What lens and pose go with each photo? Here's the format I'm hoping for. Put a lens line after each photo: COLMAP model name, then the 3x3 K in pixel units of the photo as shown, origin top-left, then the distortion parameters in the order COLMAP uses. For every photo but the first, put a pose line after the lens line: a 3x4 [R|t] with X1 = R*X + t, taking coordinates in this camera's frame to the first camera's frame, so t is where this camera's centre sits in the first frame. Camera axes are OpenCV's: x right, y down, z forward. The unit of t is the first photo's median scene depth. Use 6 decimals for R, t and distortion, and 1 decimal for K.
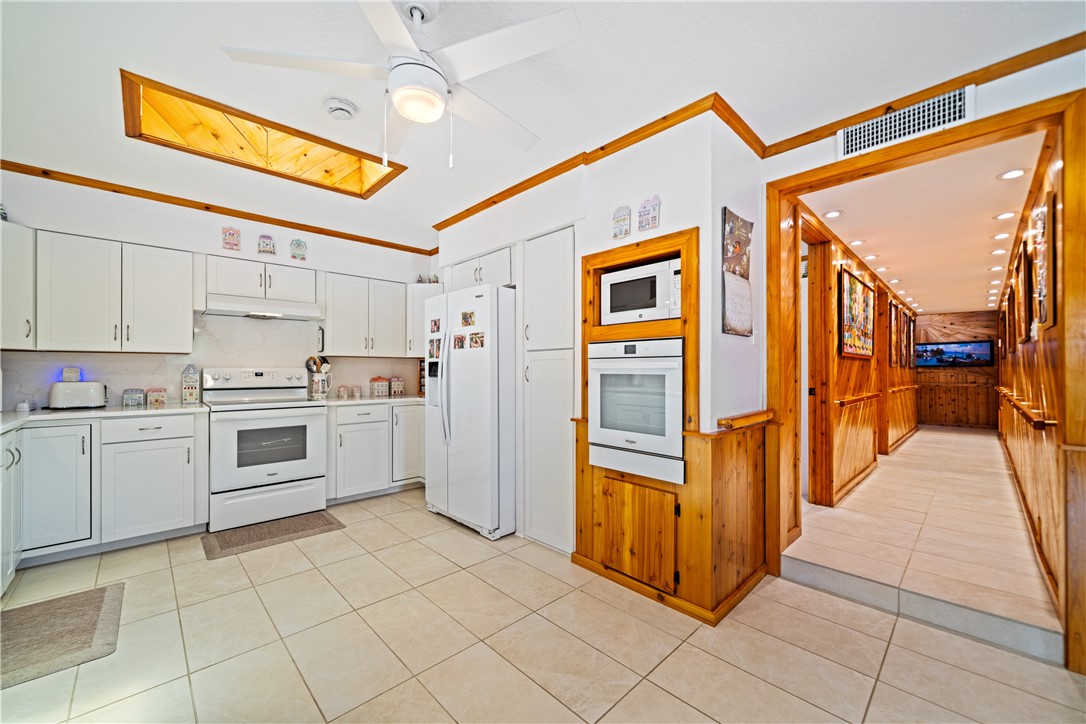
lens RADIAL K [[429.0, 0, 538.5], [0, 429.0, 368.3], [0, 0, 1]] dist [0.000246, 0.000307]
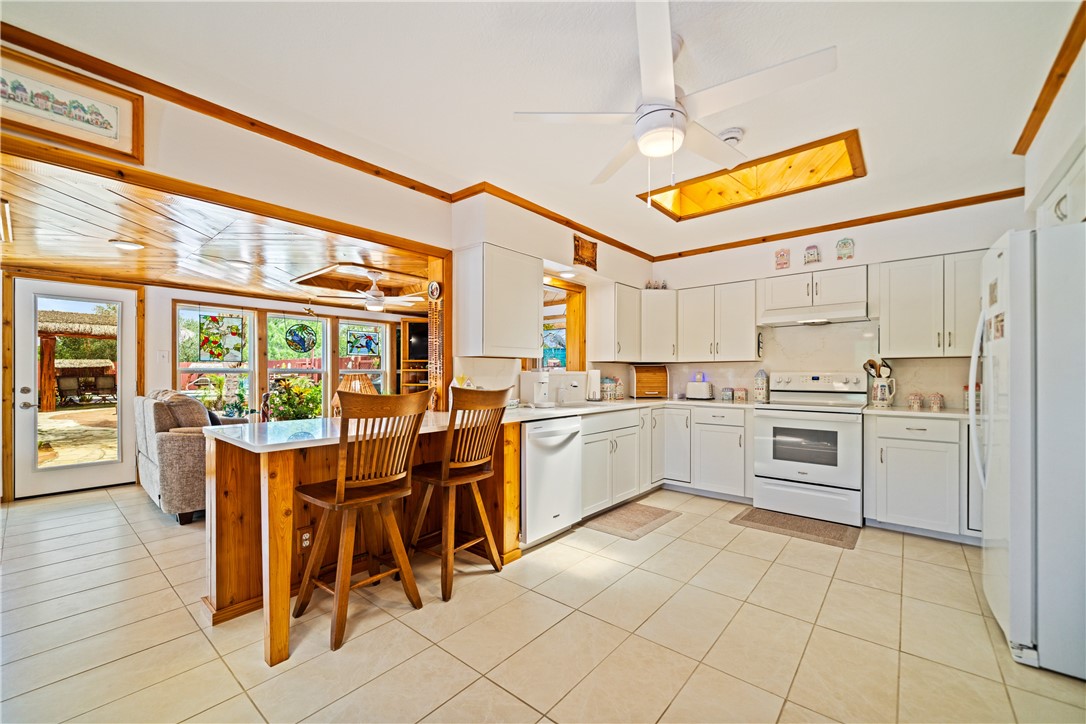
lens RADIAL K [[429.0, 0, 538.5], [0, 429.0, 368.3], [0, 0, 1]] dist [0.000246, 0.000307]
pose [[0.102692, -0.013581, -0.994621, 0.378634], [0.002855, 0.999907, -0.013359, 0.002181], [0.994709, -0.001468, 0.102721, 0.255118]]
